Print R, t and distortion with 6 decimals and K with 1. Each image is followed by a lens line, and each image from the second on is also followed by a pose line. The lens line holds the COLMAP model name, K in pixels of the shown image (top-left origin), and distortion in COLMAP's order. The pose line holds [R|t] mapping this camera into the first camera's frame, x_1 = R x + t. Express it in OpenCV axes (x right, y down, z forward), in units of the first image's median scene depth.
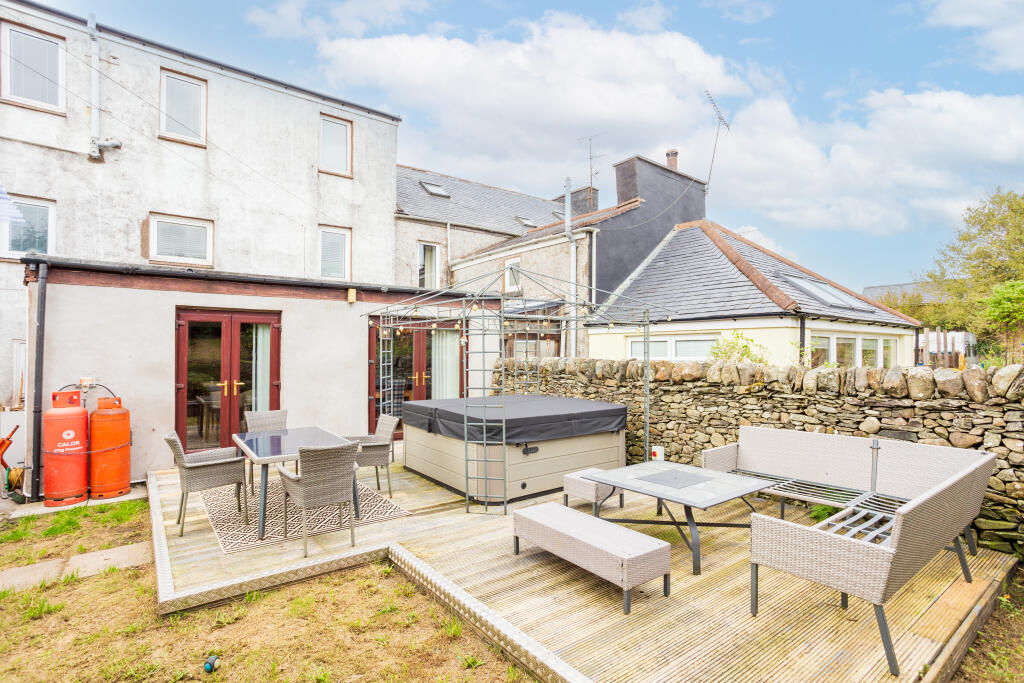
lens RADIAL K [[491.9, 0, 505.8], [0, 491.9, 346.7], [0, 0, 1]] dist [-0.032876, 0.021690]
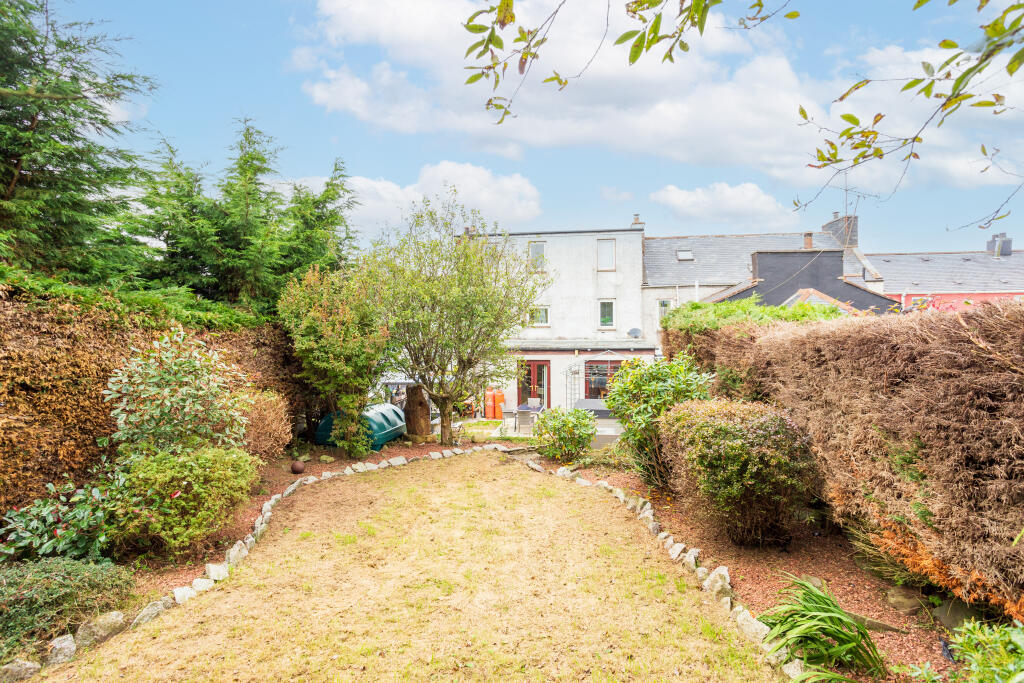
lens RADIAL K [[526.8, 0, 512.0], [0, 526.8, 341.5], [0, 0, 1]] dist [-0.018042, 0.042811]
pose [[0.700839, 0.011346, -0.713229, 1.048215], [0.017817, 0.999283, 0.033404, -0.198890], [0.713097, -0.036118, 0.700135, -0.838483]]
